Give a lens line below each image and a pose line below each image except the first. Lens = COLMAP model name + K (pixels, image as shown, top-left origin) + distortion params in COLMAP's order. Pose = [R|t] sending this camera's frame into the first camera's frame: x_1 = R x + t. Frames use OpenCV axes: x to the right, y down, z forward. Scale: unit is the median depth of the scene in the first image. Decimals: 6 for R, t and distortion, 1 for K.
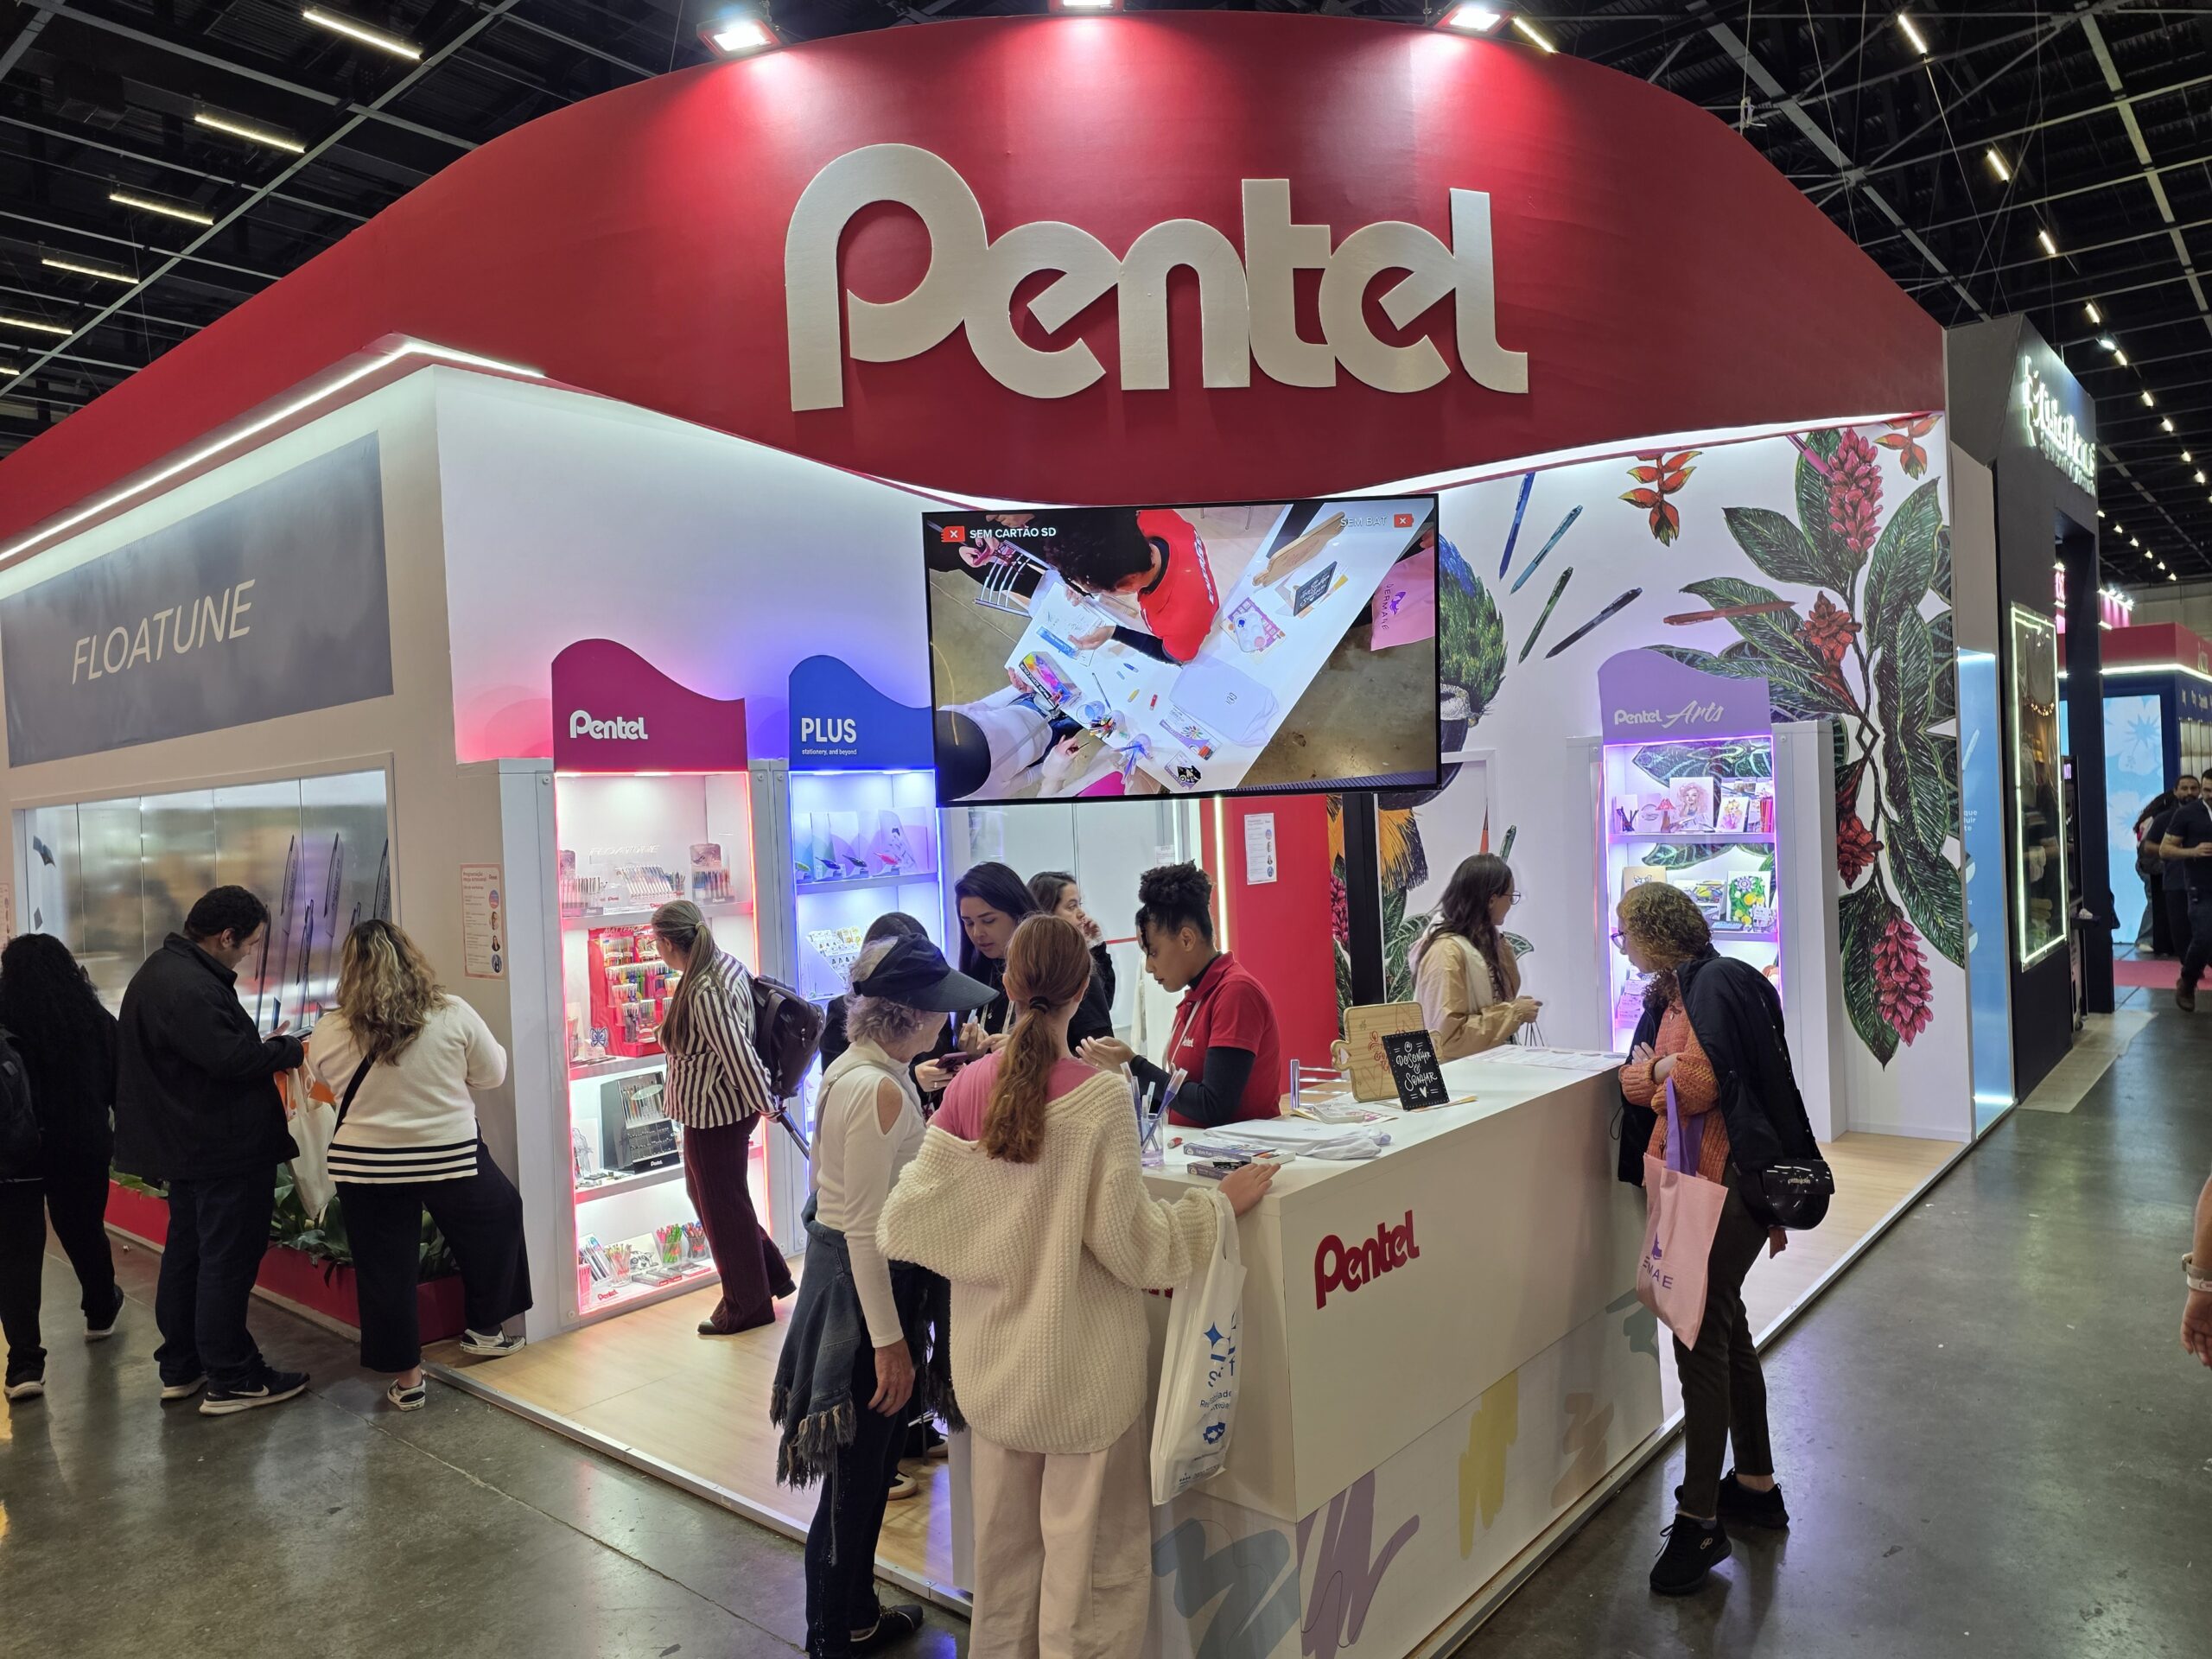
lens RADIAL K [[1467.5, 0, 1098.7], [0, 1467.5, 829.3], [0, 0, 1]] dist [0.047486, -0.009858]
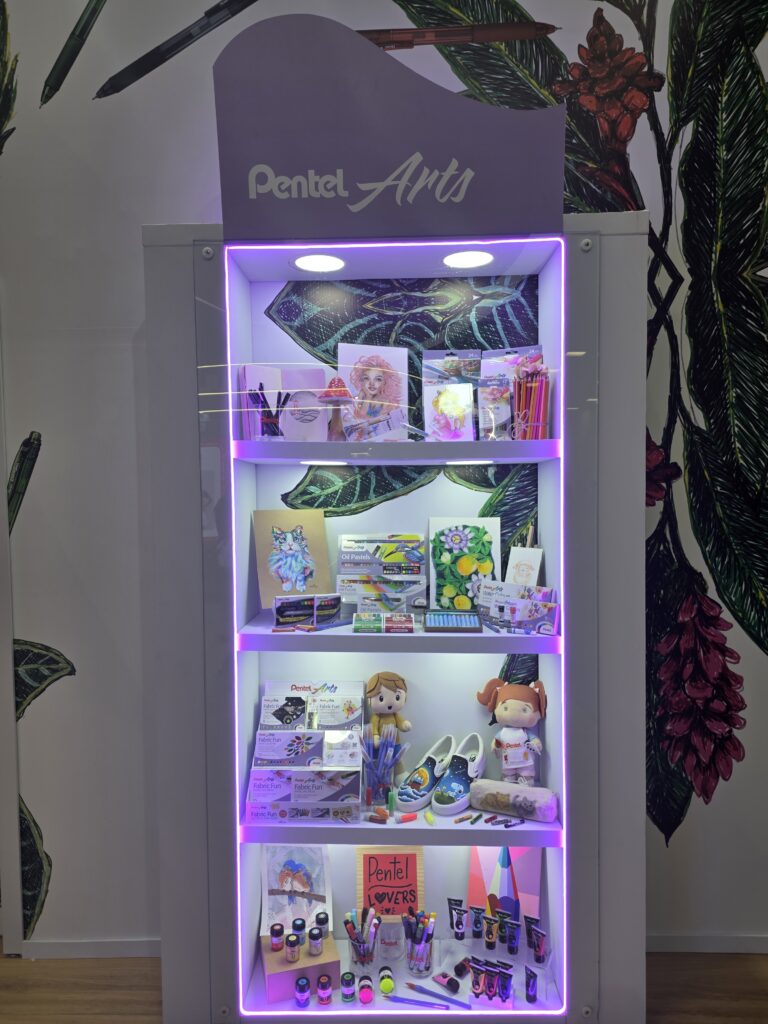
lens RADIAL K [[679.3, 0, 383.4], [0, 679.3, 511.6], [0, 0, 1]] dist [0.047486, -0.009858]
pose [[0.788940, -0.003477, 0.614461, 0.262574], [-0.006141, 0.999889, 0.013543, 0.023636], [-0.614440, -0.014458, 0.788831, 0.840701]]
